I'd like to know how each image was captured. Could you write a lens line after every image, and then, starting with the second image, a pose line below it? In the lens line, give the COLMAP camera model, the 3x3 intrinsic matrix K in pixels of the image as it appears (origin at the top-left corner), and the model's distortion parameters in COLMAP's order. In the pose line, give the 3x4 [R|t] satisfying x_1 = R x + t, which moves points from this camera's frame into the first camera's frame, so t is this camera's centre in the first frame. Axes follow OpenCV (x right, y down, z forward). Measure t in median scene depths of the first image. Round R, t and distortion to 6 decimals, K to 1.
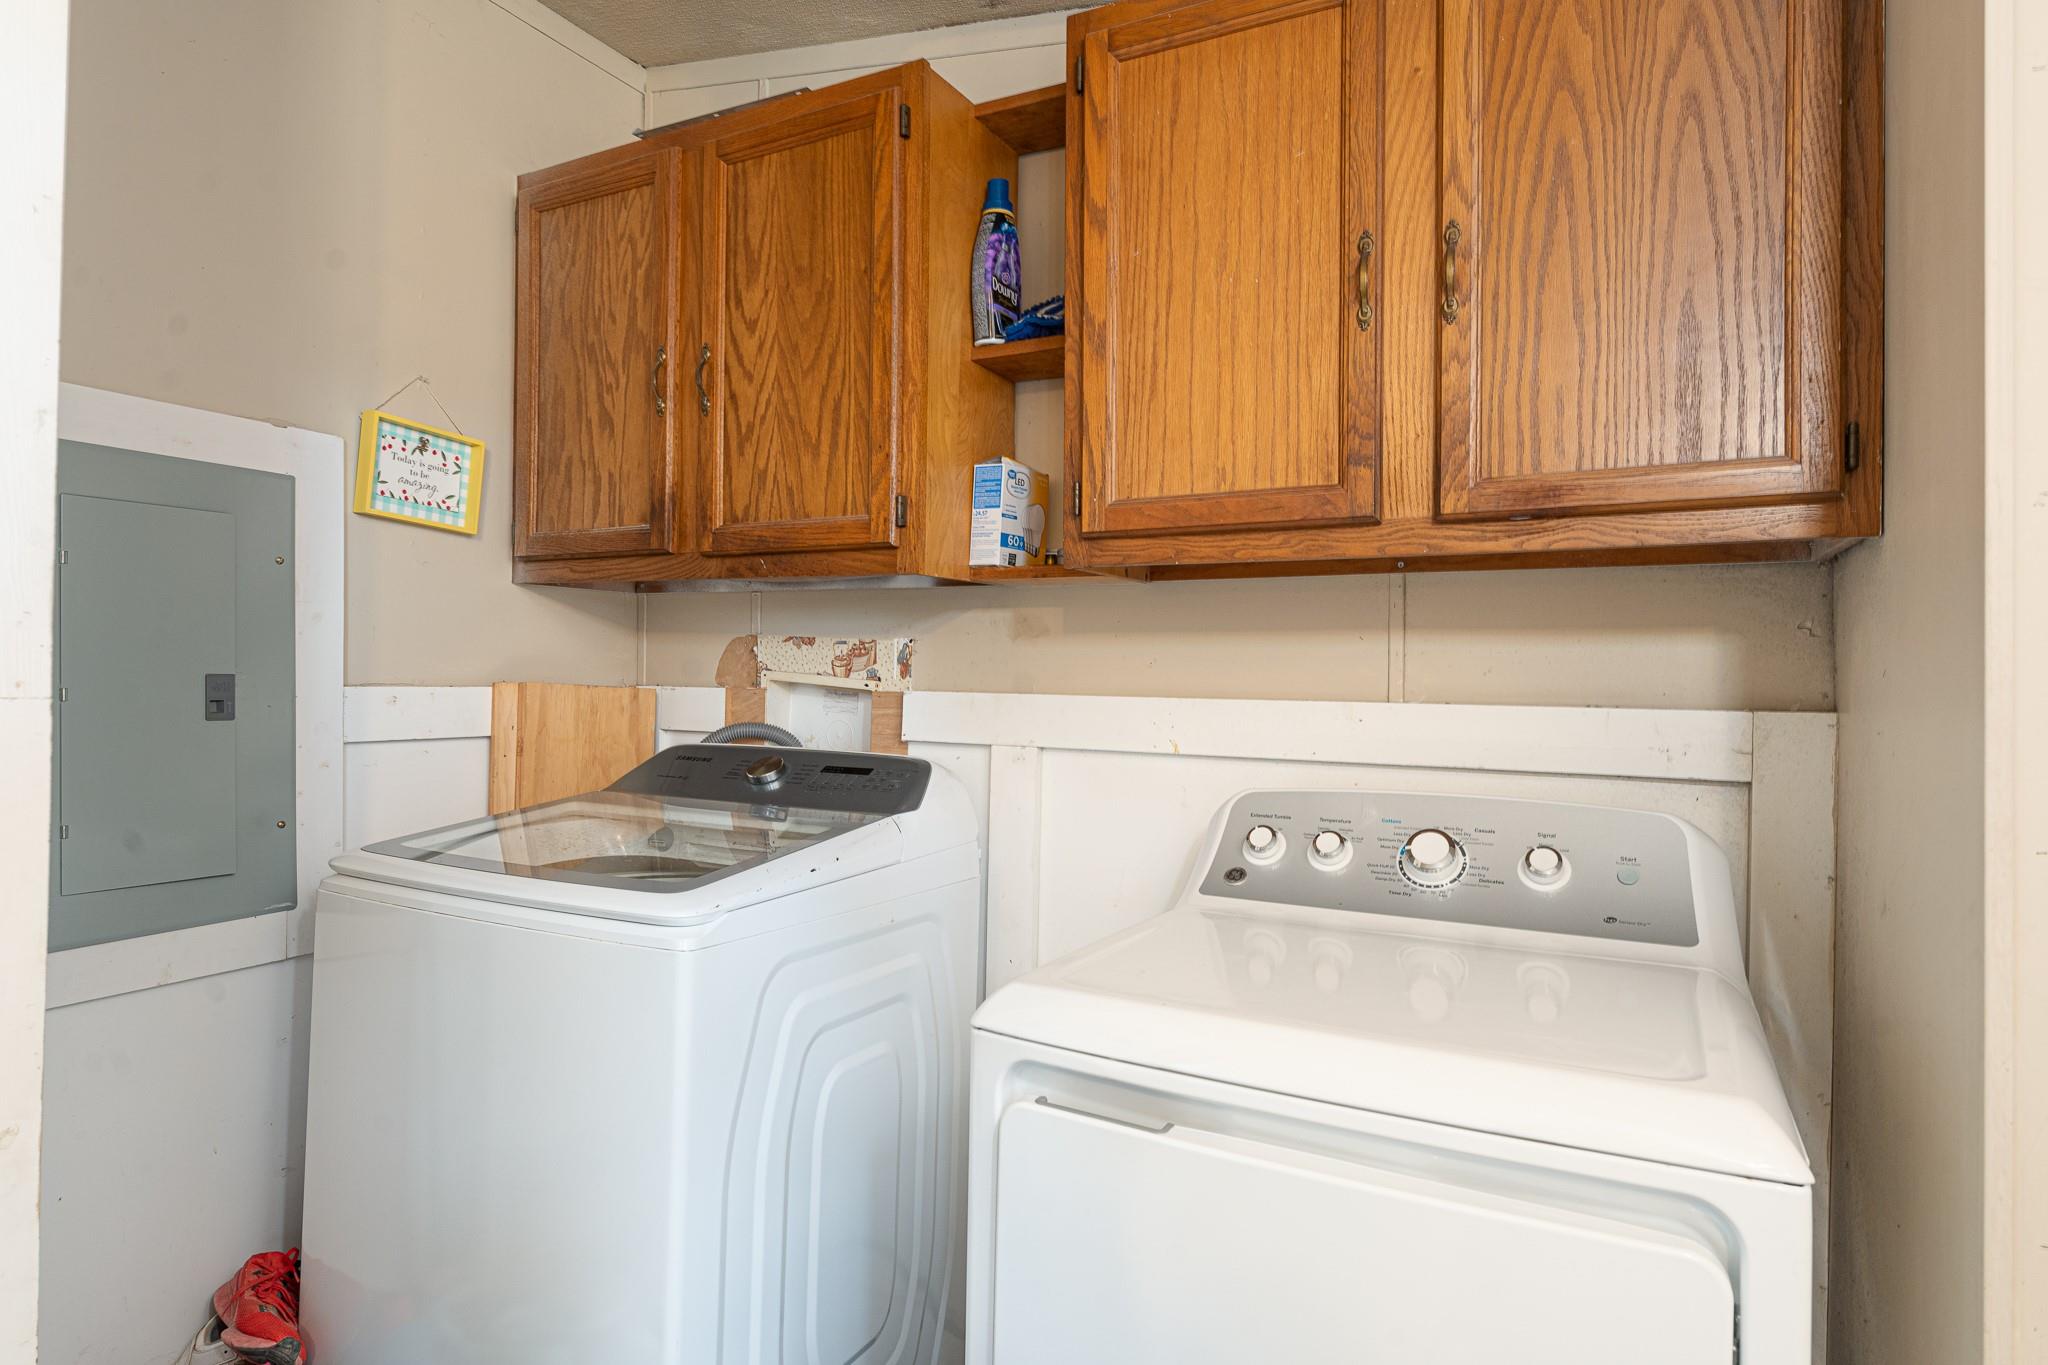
lens RADIAL K [[1120.1, 0, 1024.0], [0, 1120.1, 682.5], [0, 0, 1]] dist [-0.003065, -0.000299]
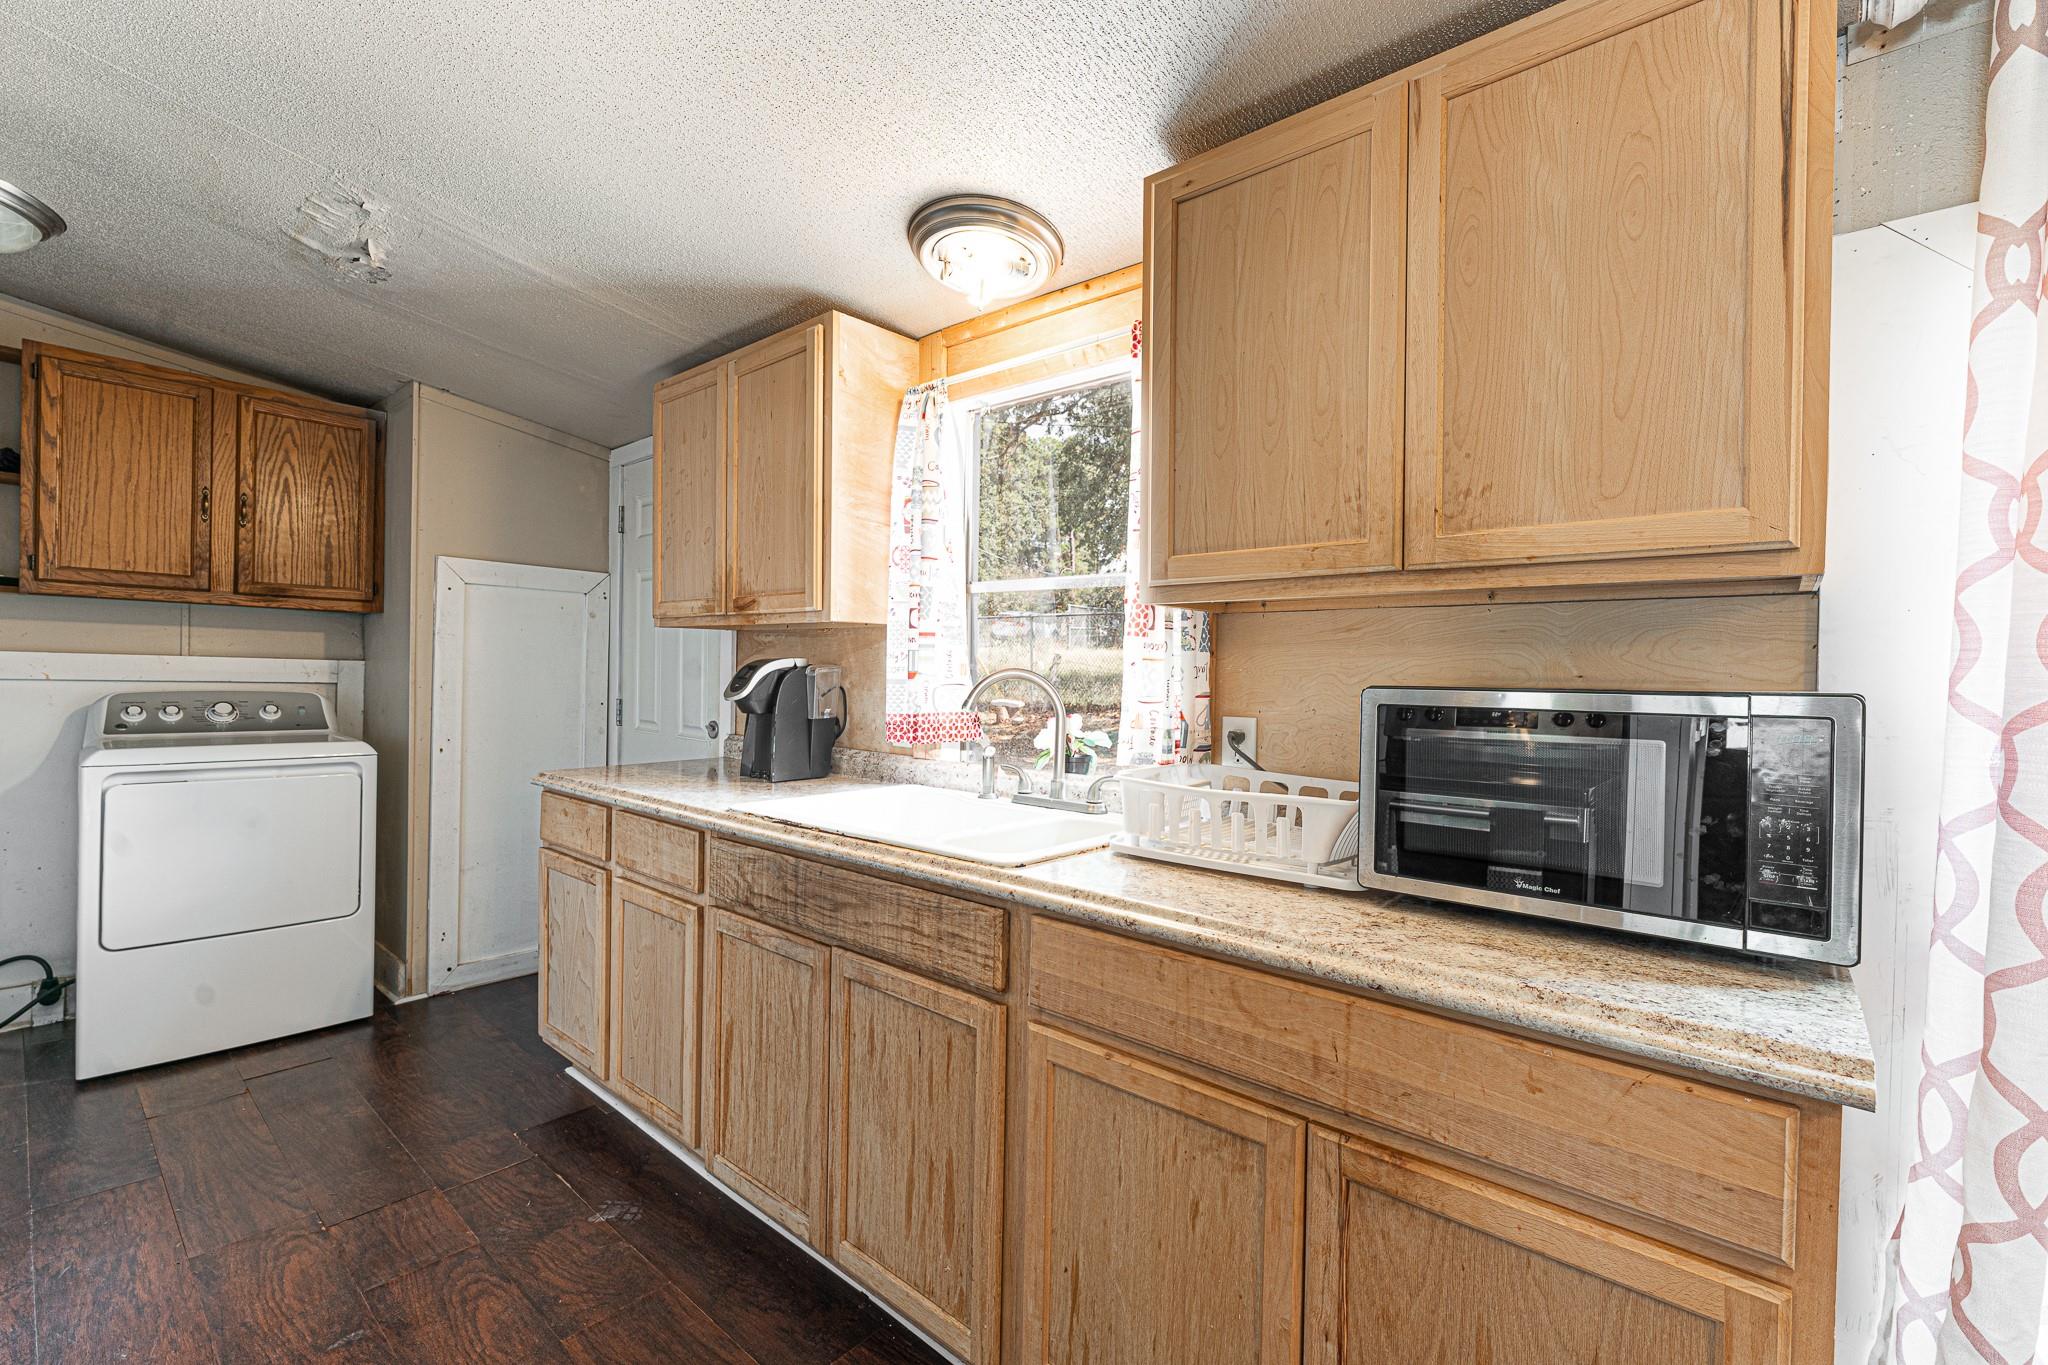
lens RADIAL K [[873.7, 0, 1022.2], [0, 873.7, 677.8], [0, 0, 1]] dist [-0.000542, -0.000093]
pose [[0.228605, -0.009214, 0.973476, -1.301450], [-0.019795, 0.999704, 0.014111, 0.003186], [-0.973318, -0.022496, 0.228355, -1.435827]]
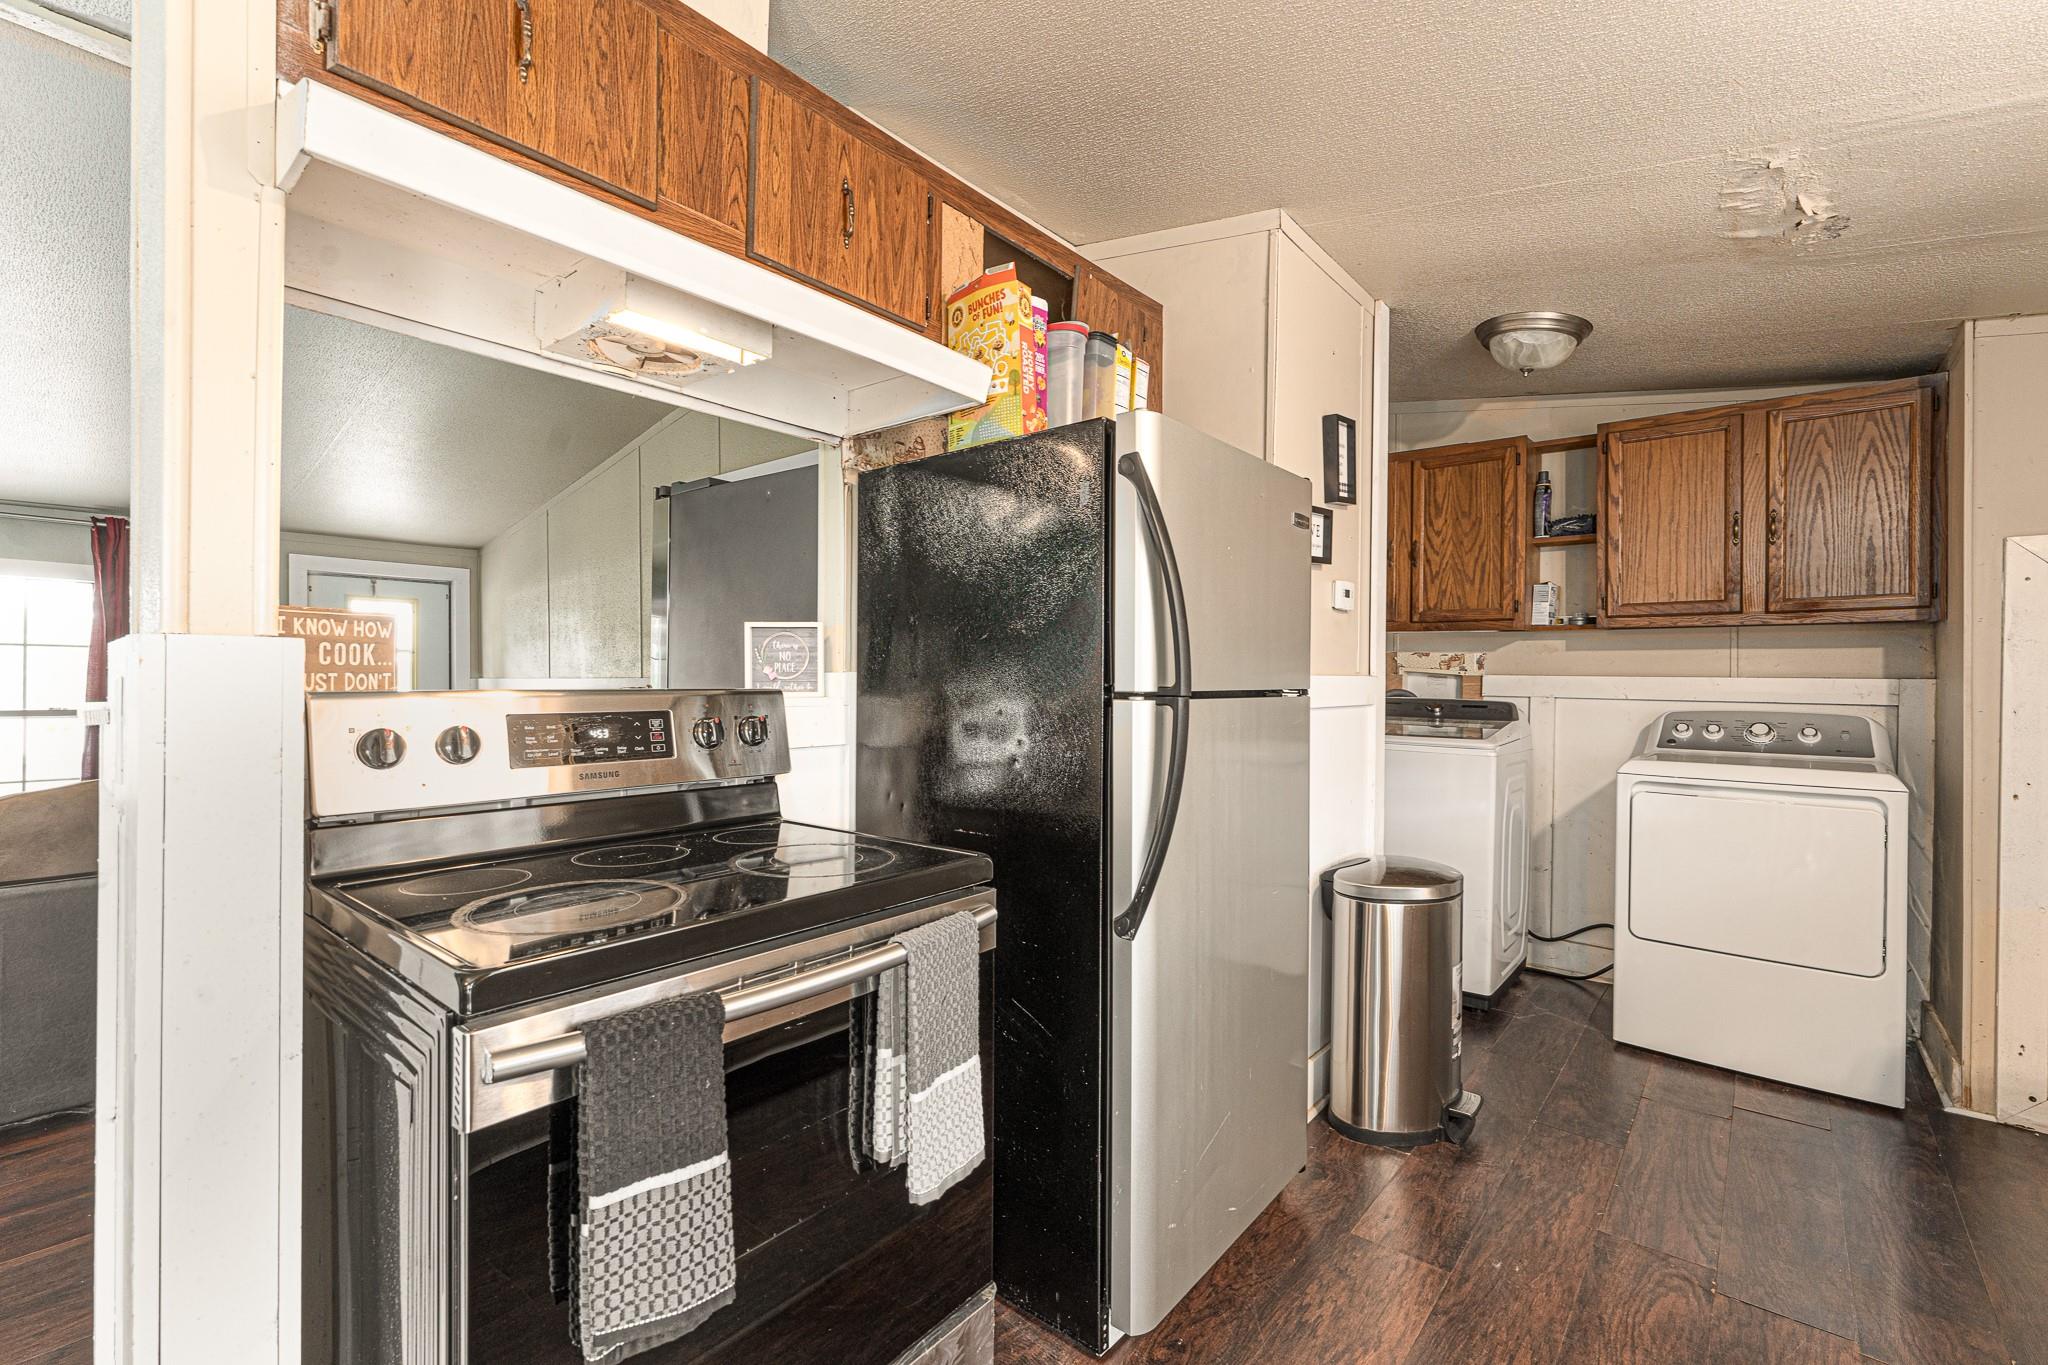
lens RADIAL K [[883.8, 0, 1029.3], [0, 883.8, 681.3], [0, 0, 1]] dist [0.002464, 0.000028]
pose [[0.976421, -0.005217, -0.215811, -0.934132], [0.006264, 0.999972, 0.004169, 0.010037], [0.215783, -0.005422, 0.976426, -1.538080]]
